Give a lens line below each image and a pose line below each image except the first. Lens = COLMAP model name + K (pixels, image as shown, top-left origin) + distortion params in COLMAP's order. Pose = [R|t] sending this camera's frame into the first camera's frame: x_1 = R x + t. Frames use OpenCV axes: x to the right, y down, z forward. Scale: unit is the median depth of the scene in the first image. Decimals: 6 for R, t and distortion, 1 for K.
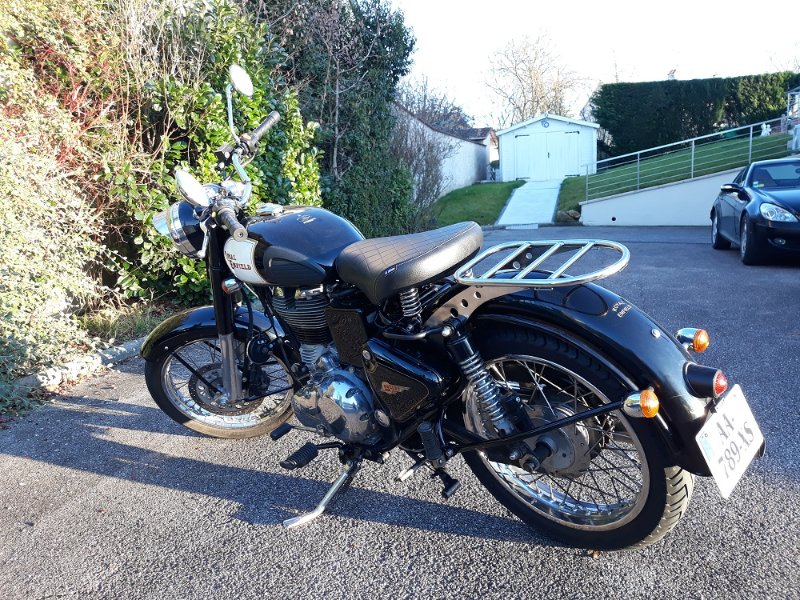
lens RADIAL K [[674.3, 0, 397.7], [0, 674.3, 296.8], [0, 0, 1]] dist [0.031751, -0.061938]
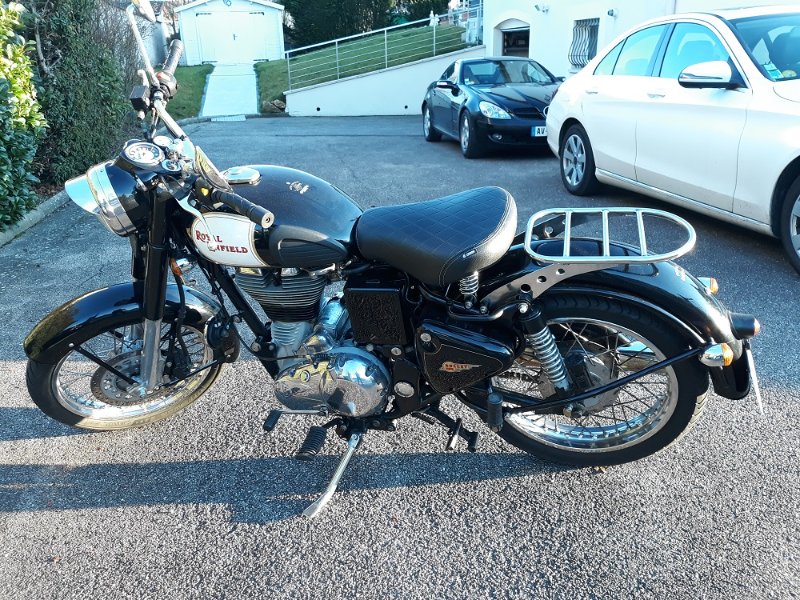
lens RADIAL K [[674.3, 0, 397.7], [0, 674.3, 296.8], [0, 0, 1]] dist [0.031751, -0.061938]
pose [[0.889557, -0.135408, 0.436294, -0.123089], [0.060344, 0.981521, 0.181590, -0.037080], [-0.452821, -0.135207, 0.881290, 0.045269]]
